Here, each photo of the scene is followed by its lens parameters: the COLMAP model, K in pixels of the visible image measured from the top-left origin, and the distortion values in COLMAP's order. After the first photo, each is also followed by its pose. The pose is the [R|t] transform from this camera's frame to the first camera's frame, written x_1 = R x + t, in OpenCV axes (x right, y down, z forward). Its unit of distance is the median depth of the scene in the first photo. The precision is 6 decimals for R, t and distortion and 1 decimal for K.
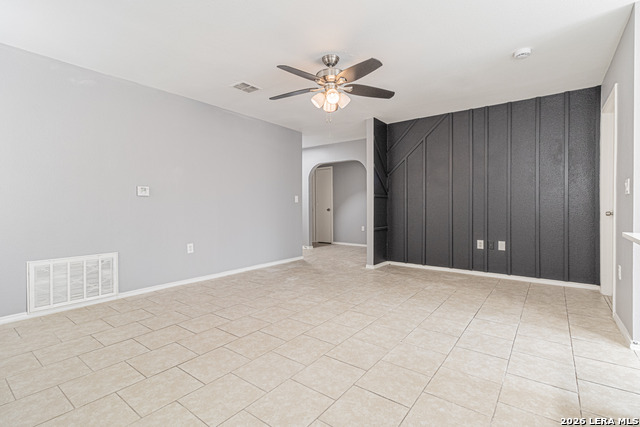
lens RADIAL K [[298.7, 0, 322.0], [0, 298.7, 204.2], [0, 0, 1]] dist [0.004214, -0.000254]
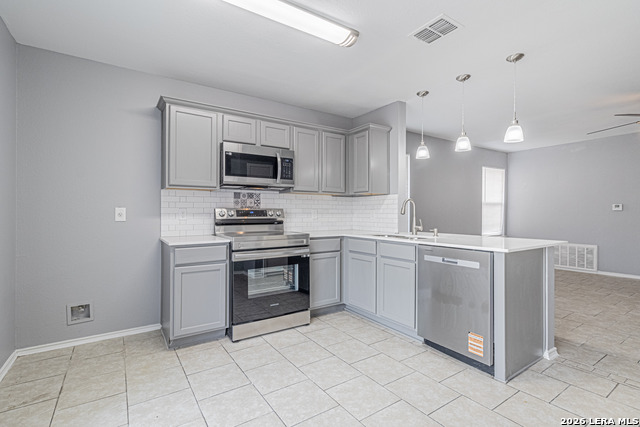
lens RADIAL K [[298.7, 0, 324.6], [0, 298.7, 211.6], [0, 0, 1]] dist [0.004214, -0.000254]
pose [[-0.329235, -0.001263, -0.944247, 1.411423], [0.015771, 0.999852, -0.006837, -0.039020], [0.944116, -0.017142, -0.329167, 0.142042]]
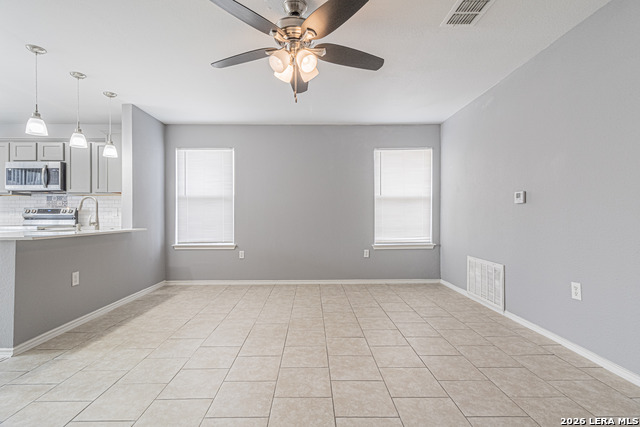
lens RADIAL K [[298.7, 0, 315.9], [0, 298.7, 214.6], [0, 0, 1]] dist [0.004214, -0.000254]
pose [[-0.789033, 0.003378, -0.614341, 0.382171], [0.012107, 0.999876, -0.010051, 0.001345], [0.614231, -0.015369, -0.788977, 1.441404]]
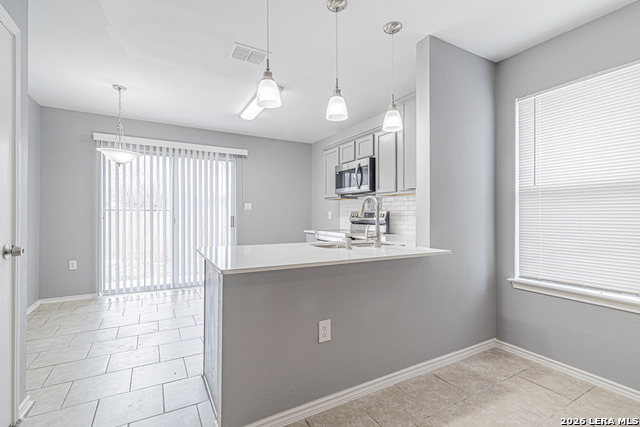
lens RADIAL K [[298.7, 0, 320.3], [0, 298.7, 212.6], [0, 0, 1]] dist [0.004214, -0.000254]
pose [[-0.919789, 0.002989, 0.392401, 0.190405], [-0.004090, 0.999844, -0.017203, -0.032492], [-0.392391, -0.017428, -0.919633, 0.798494]]
